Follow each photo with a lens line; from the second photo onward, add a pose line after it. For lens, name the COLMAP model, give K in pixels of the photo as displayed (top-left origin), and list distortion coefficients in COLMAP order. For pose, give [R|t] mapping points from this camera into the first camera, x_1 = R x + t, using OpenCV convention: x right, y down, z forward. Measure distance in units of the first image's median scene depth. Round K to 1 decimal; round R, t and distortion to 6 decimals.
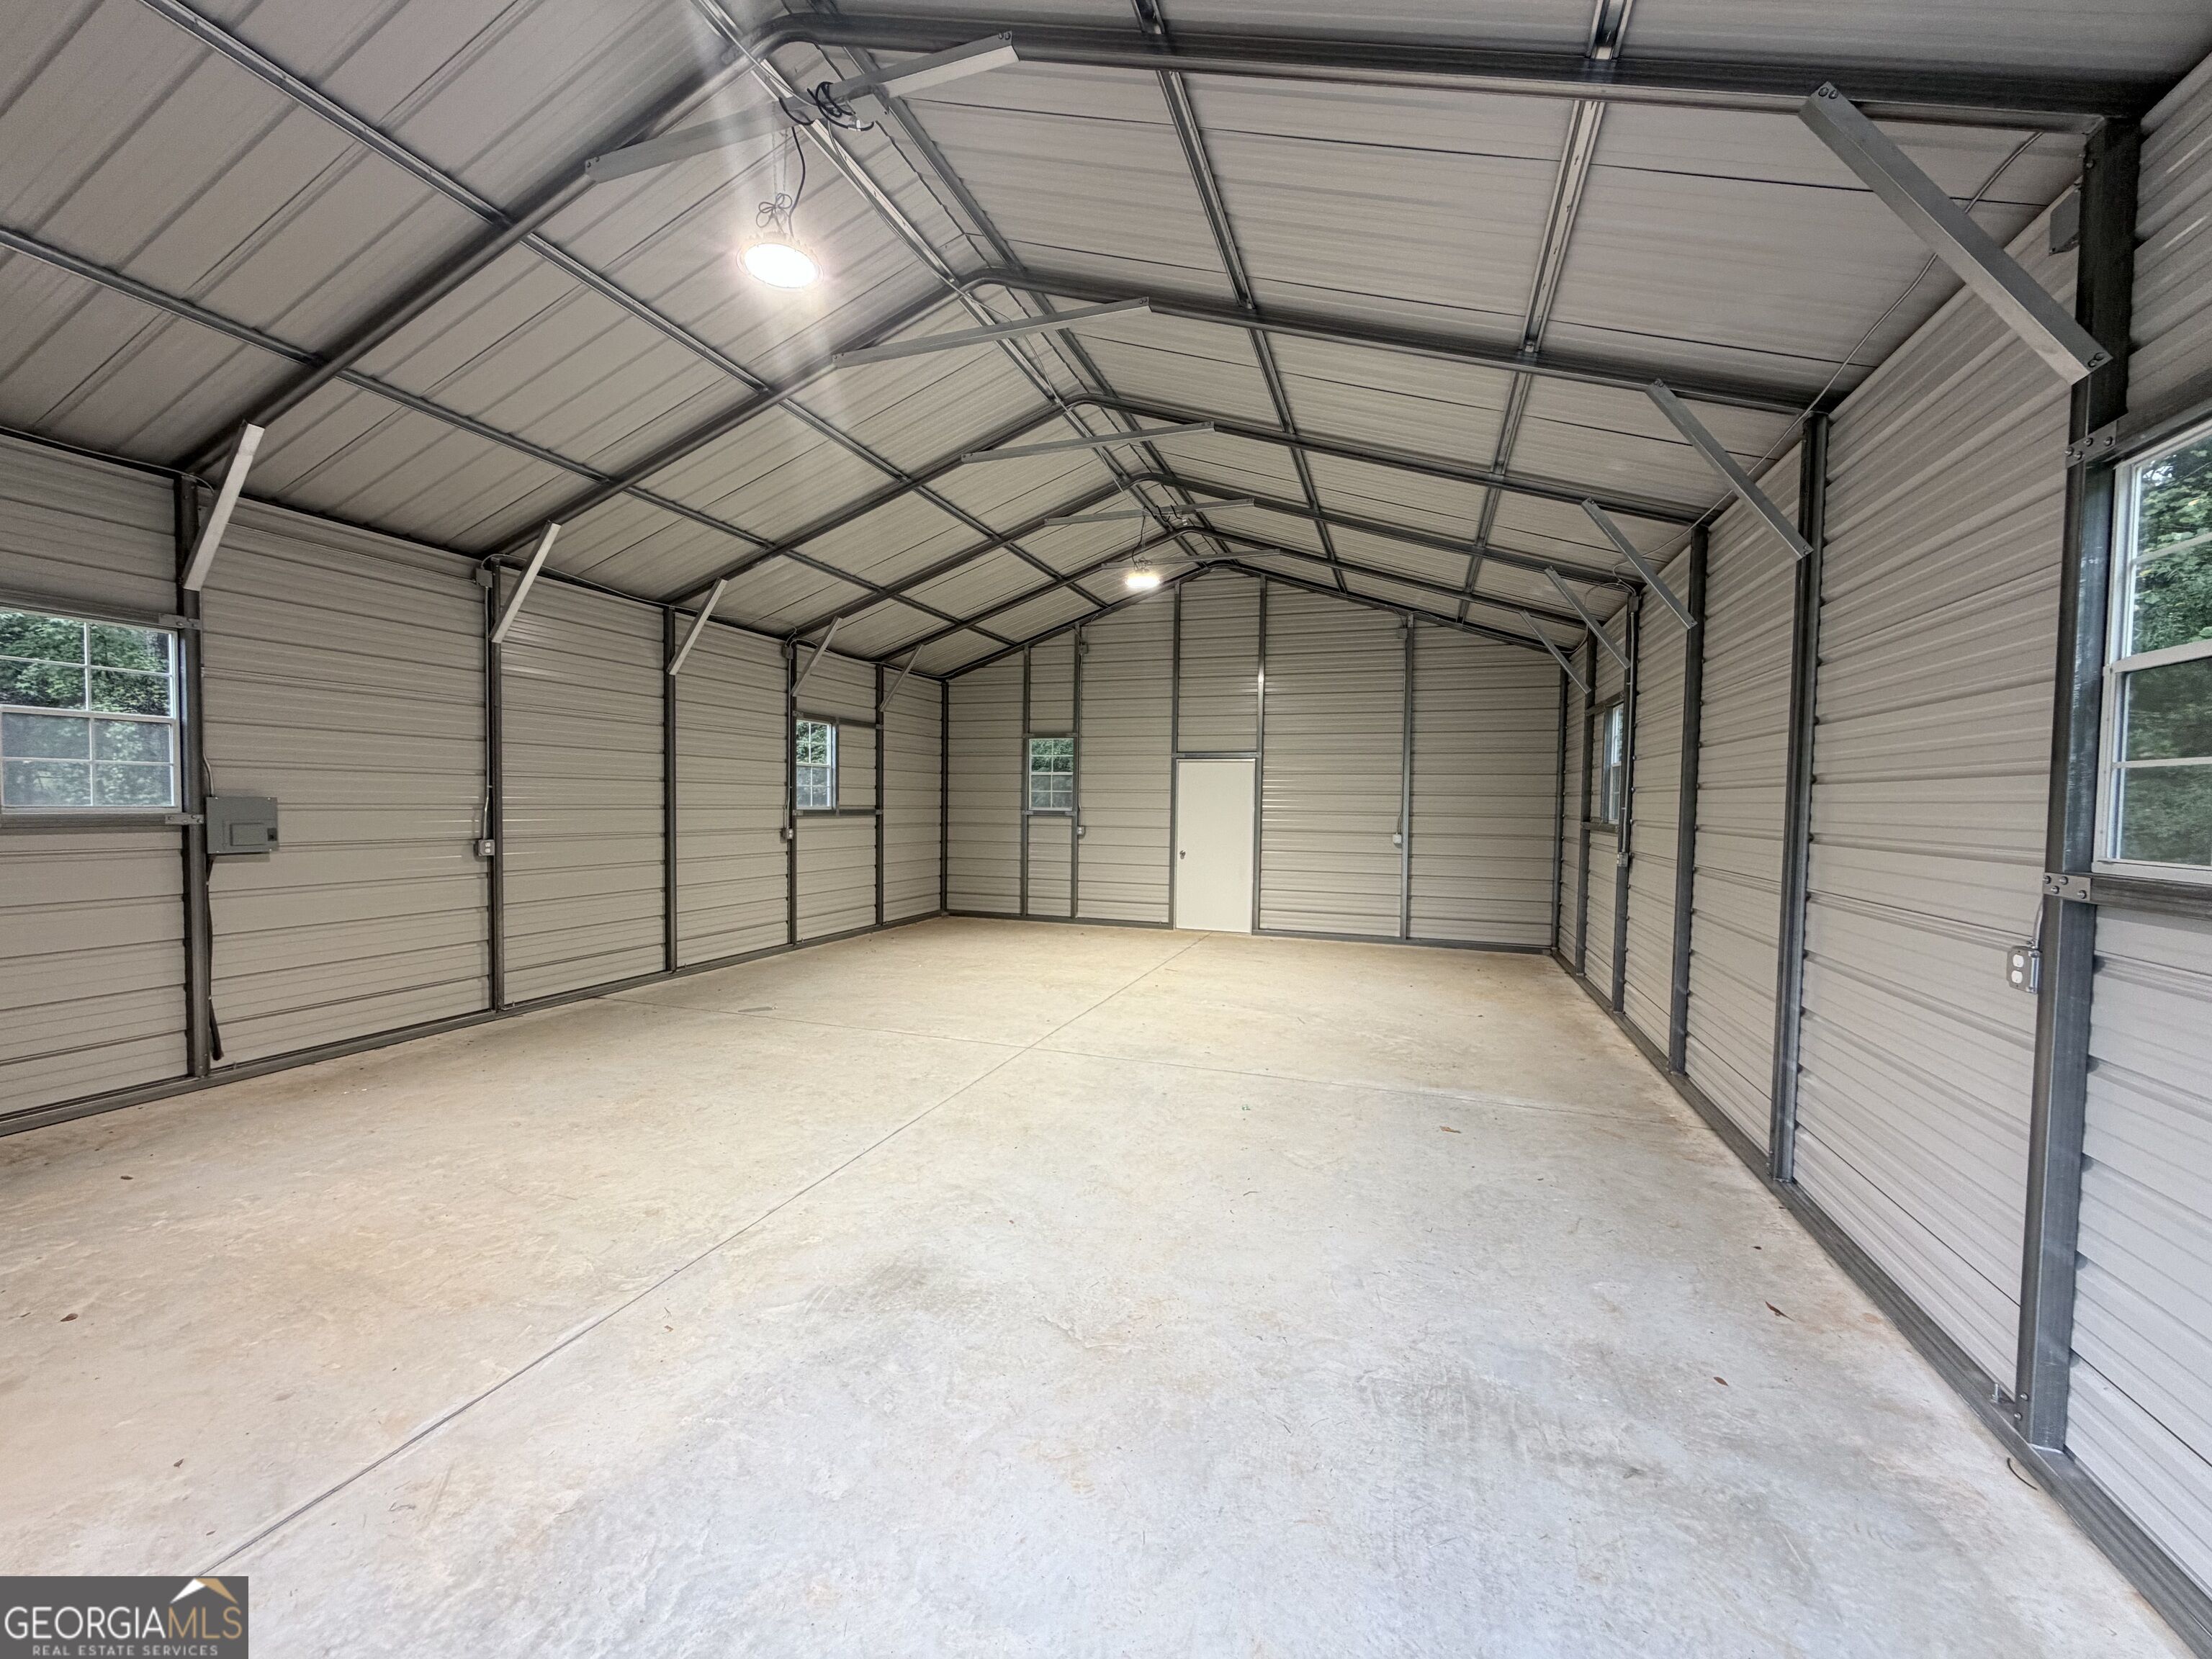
lens RADIAL K [[832.3, 0, 1123.4], [0, 832.3, 832.3], [0, 0, 1]] dist [-0.009836, -0.000255]
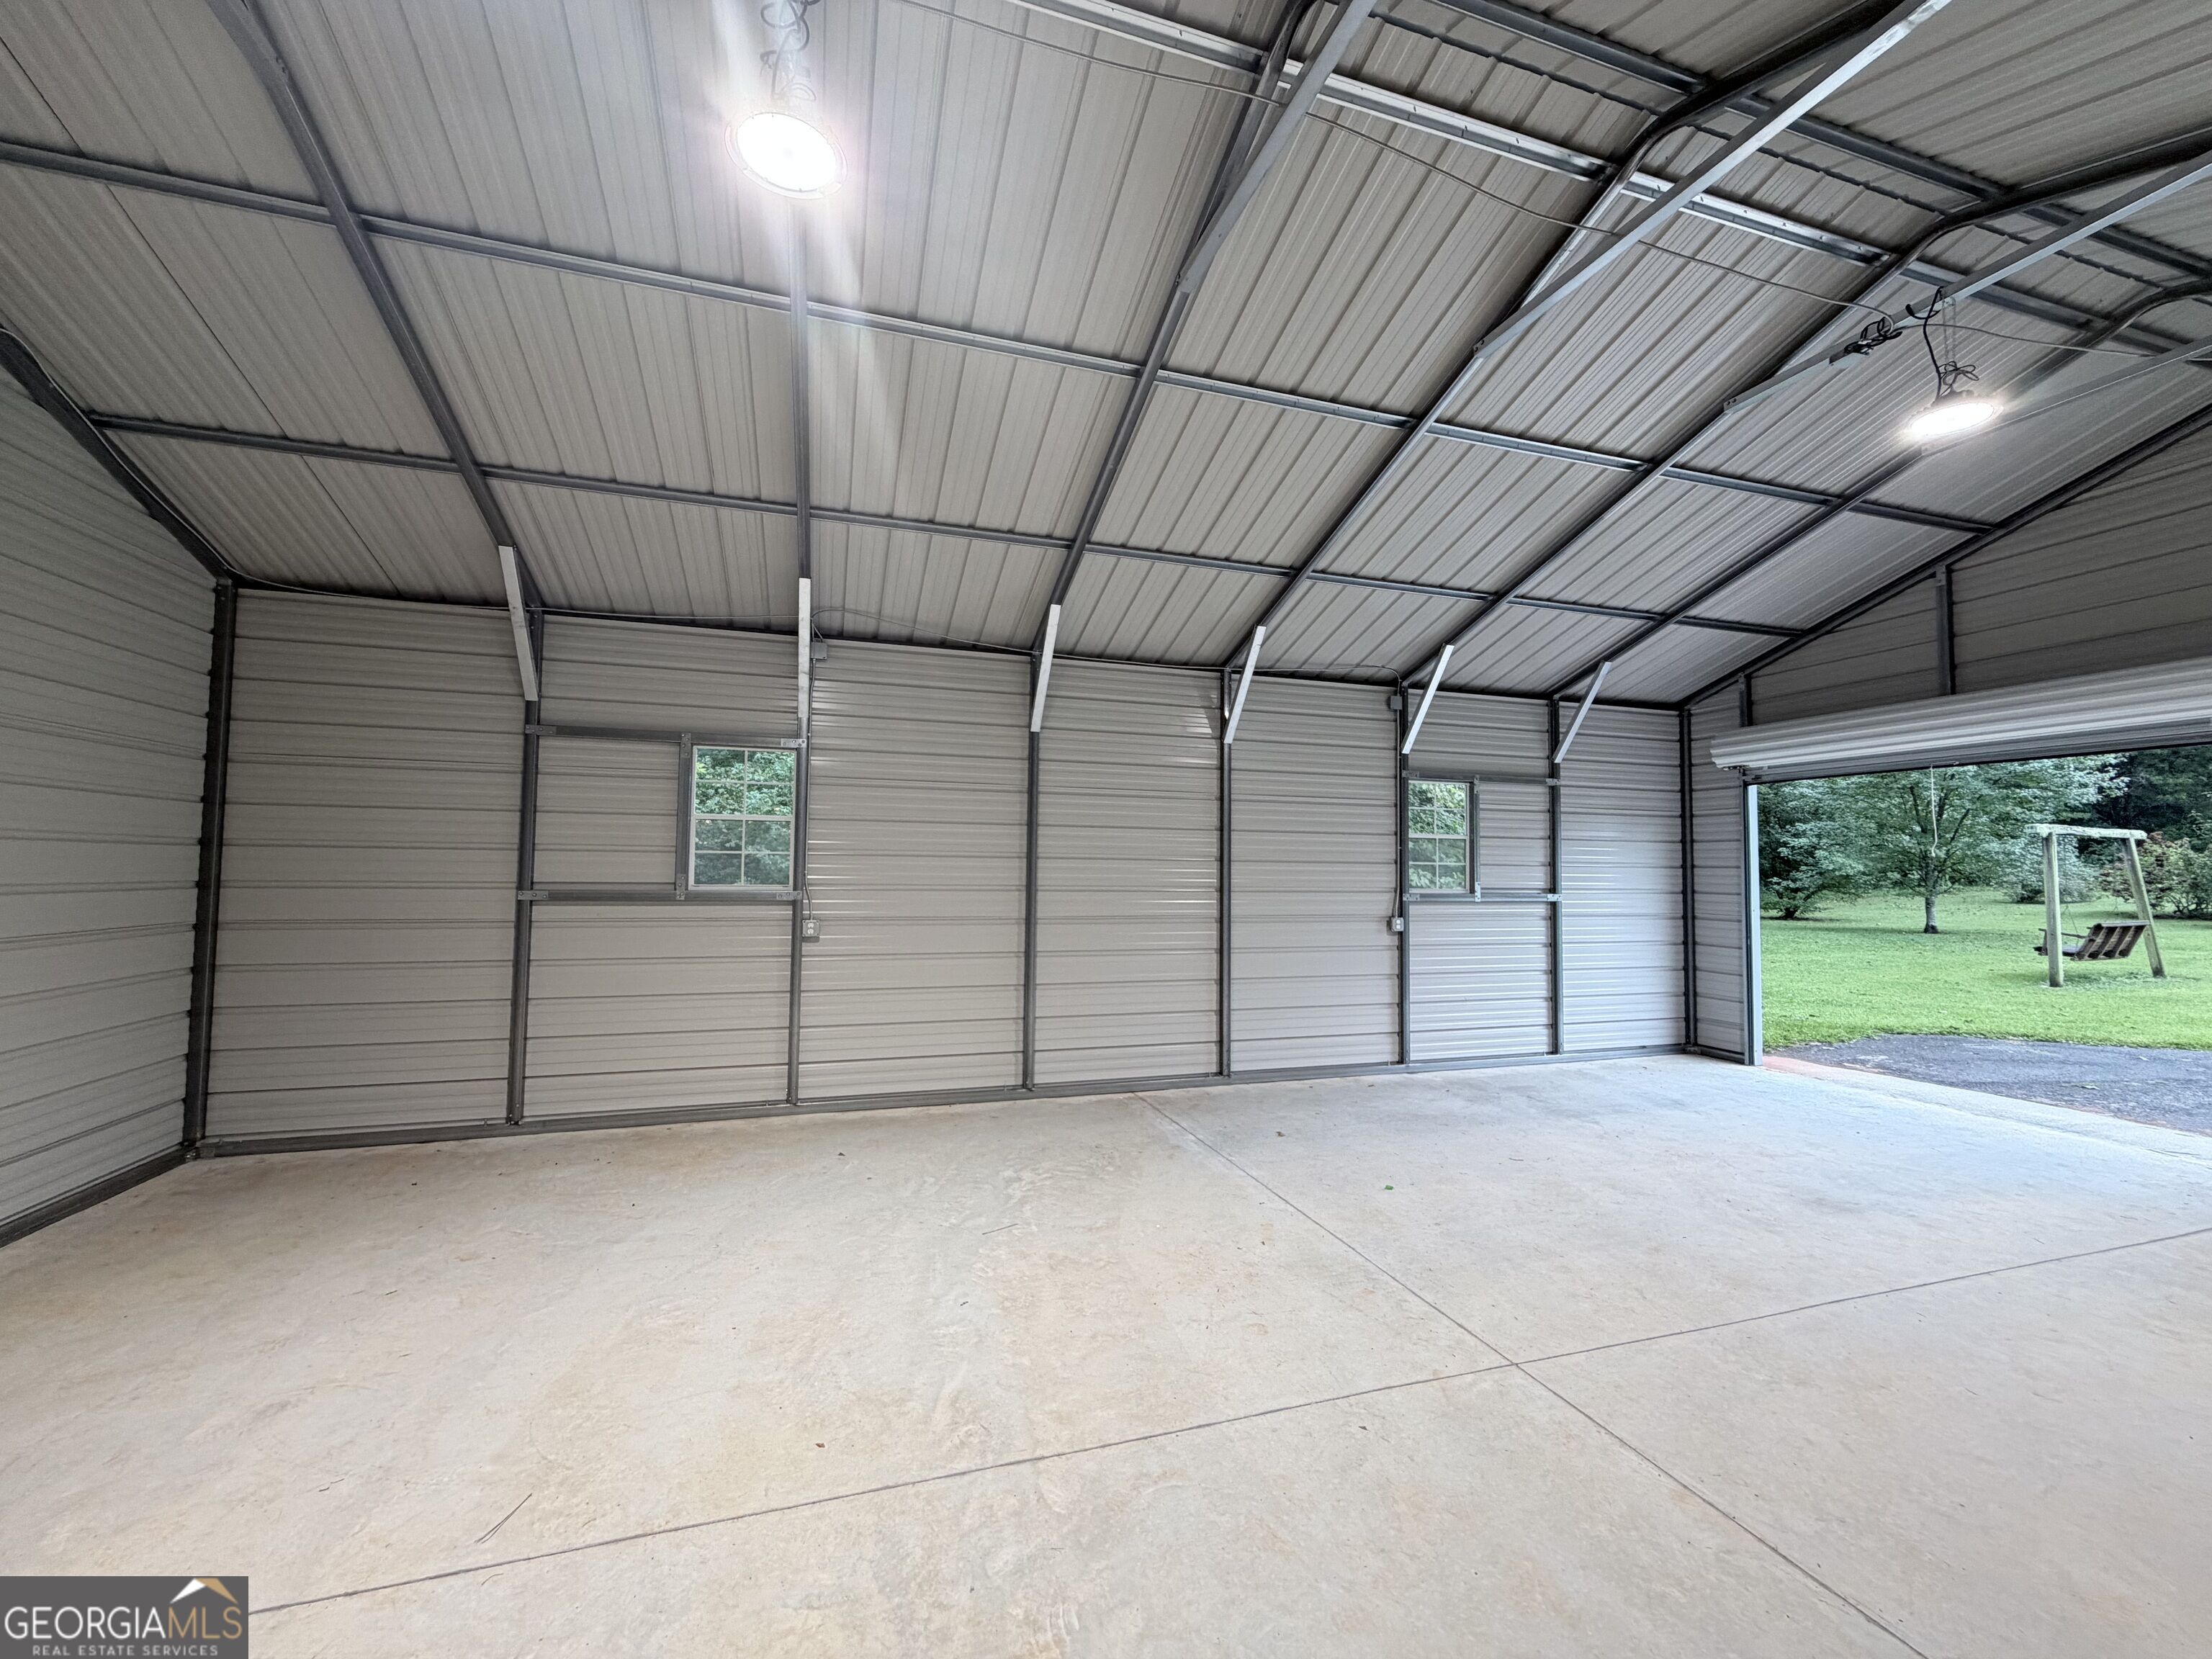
lens RADIAL K [[832.3, 0, 1172.9], [0, 832.3, 825.9], [0, 0, 1]] dist [-0.009836, -0.000255]
pose [[0.590336, -0.056481, -0.805179, 0.092287], [-0.030871, 0.995239, -0.092447, -0.008769], [0.806567, 0.079431, 0.585782, 0.263460]]
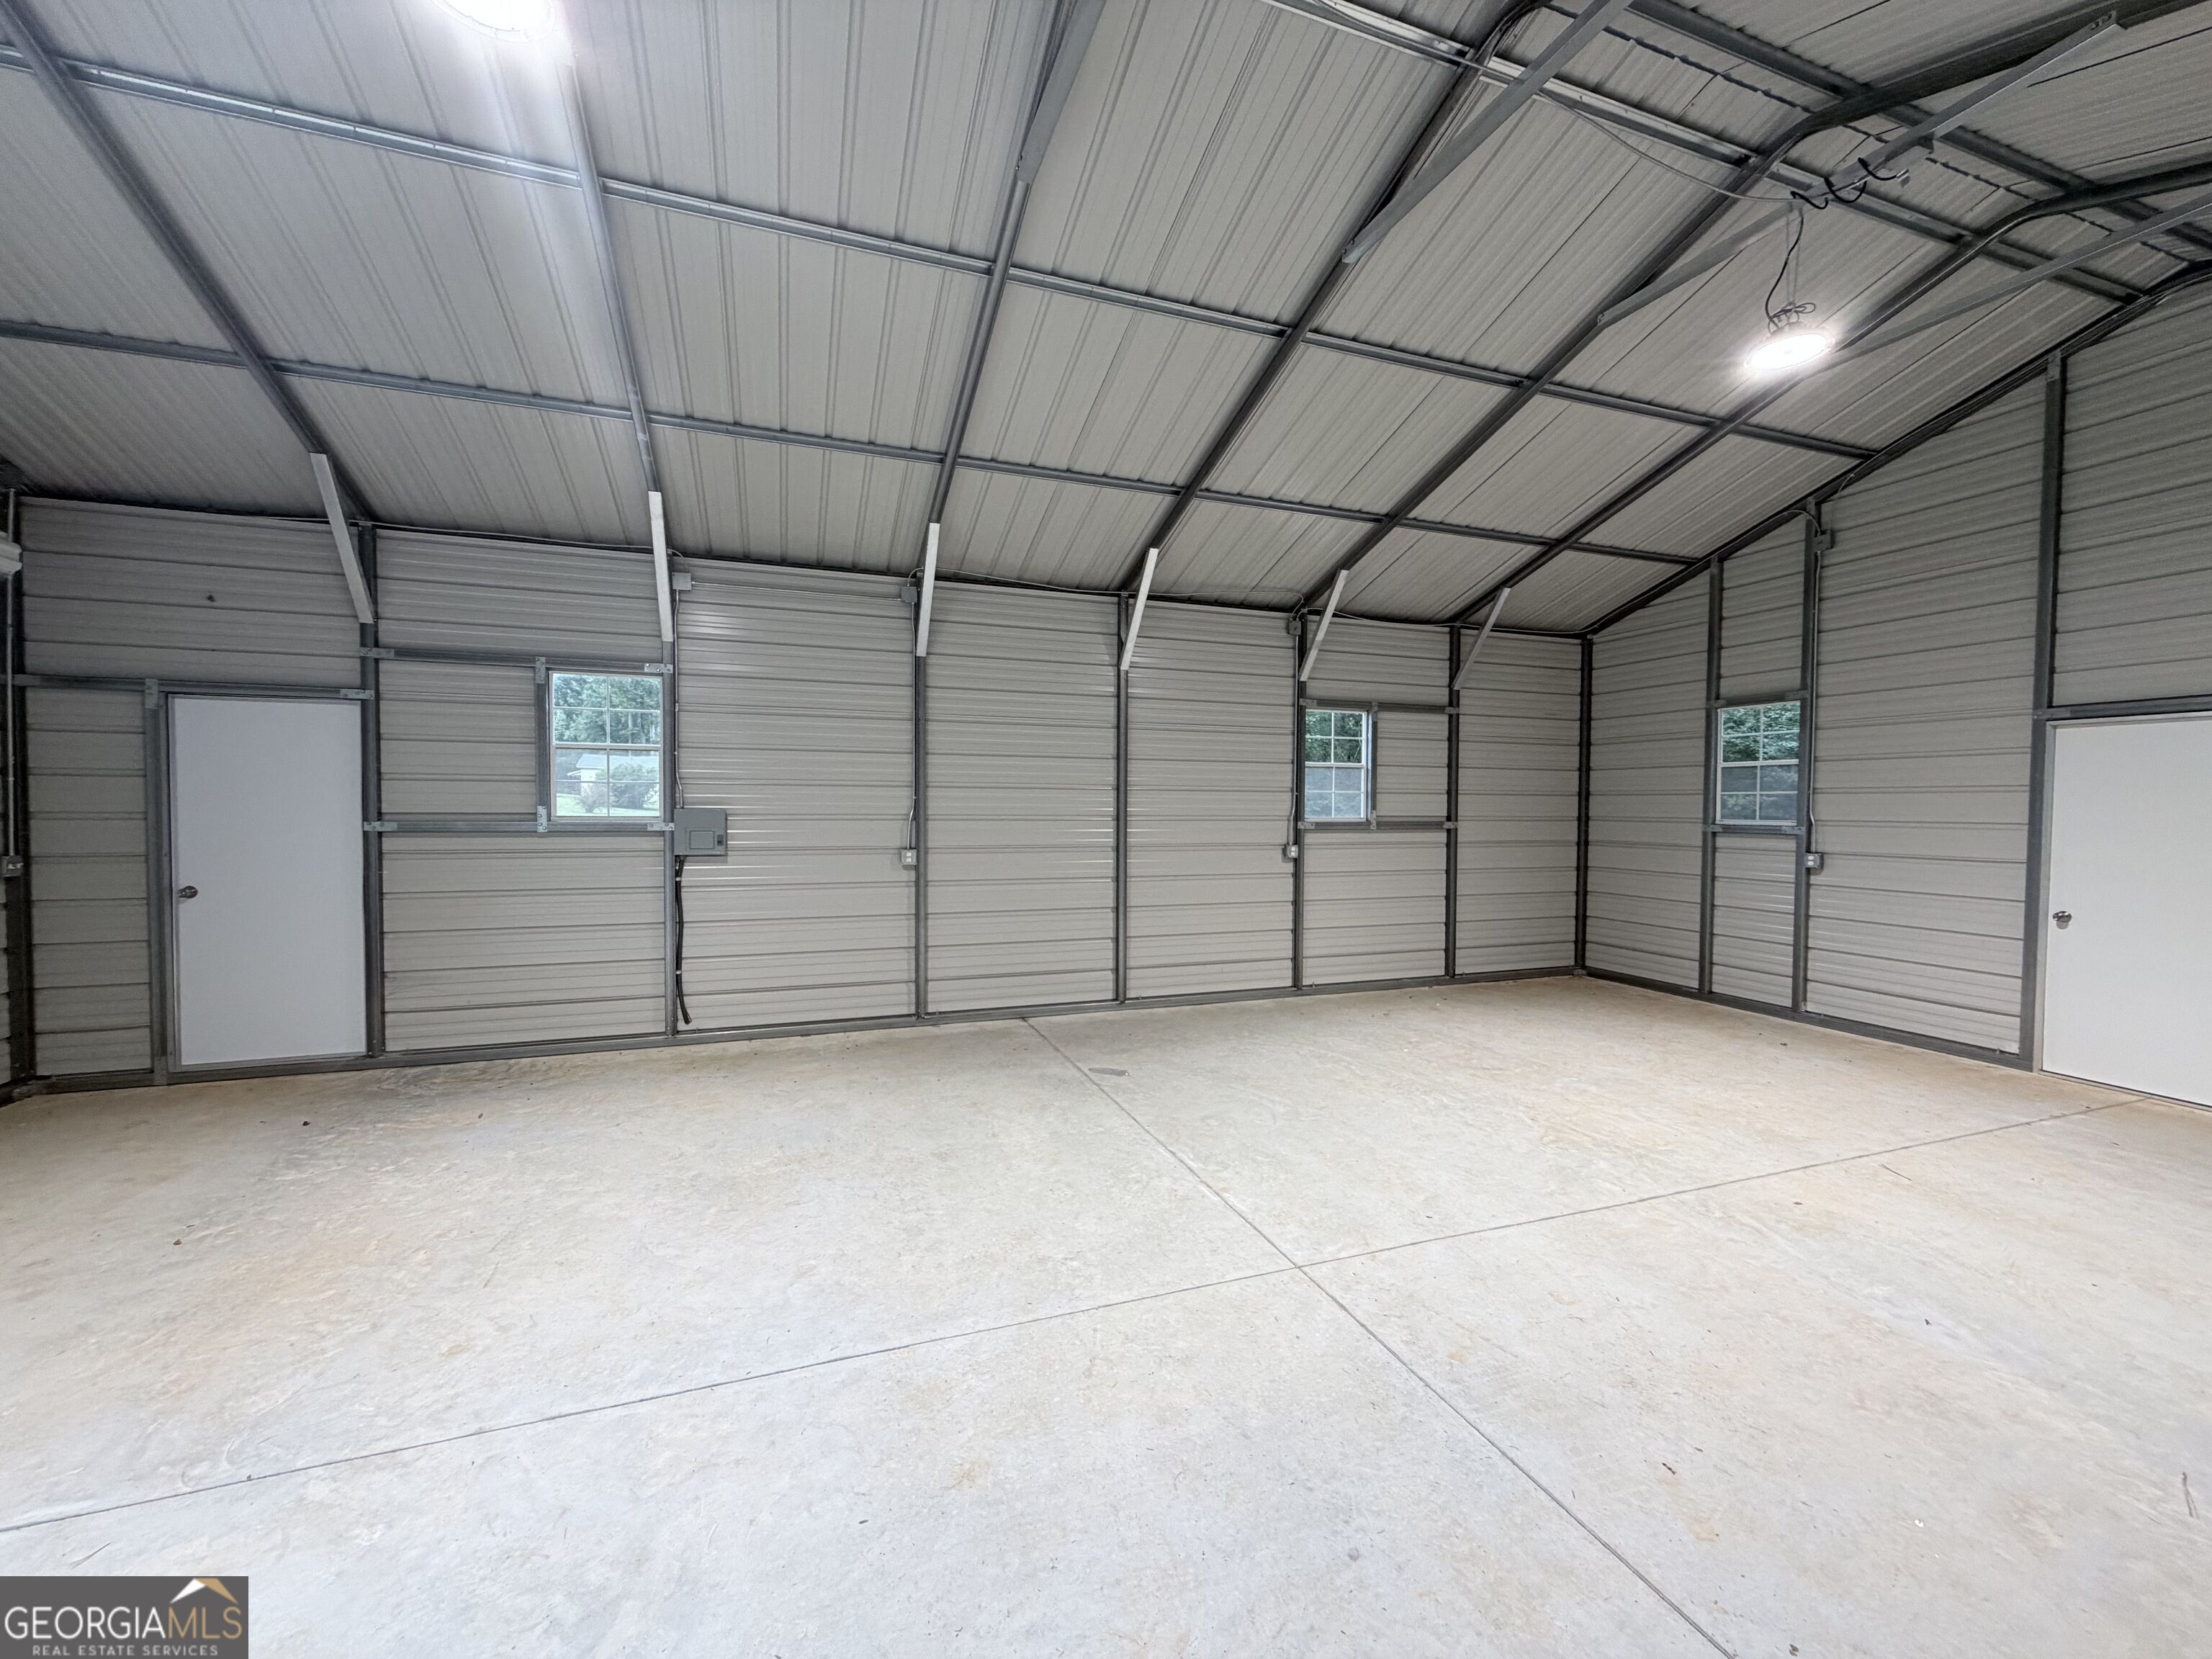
lens RADIAL K [[832.3, 0, 1125.7], [0, 832.3, 807.6], [0, 0, 1]] dist [-0.009836, -0.000255]
pose [[0.622331, -0.007917, -0.782714, 0.103153], [-0.026114, 0.999182, -0.030869, -0.008704], [0.782318, 0.039651, 0.621616, 0.288636]]
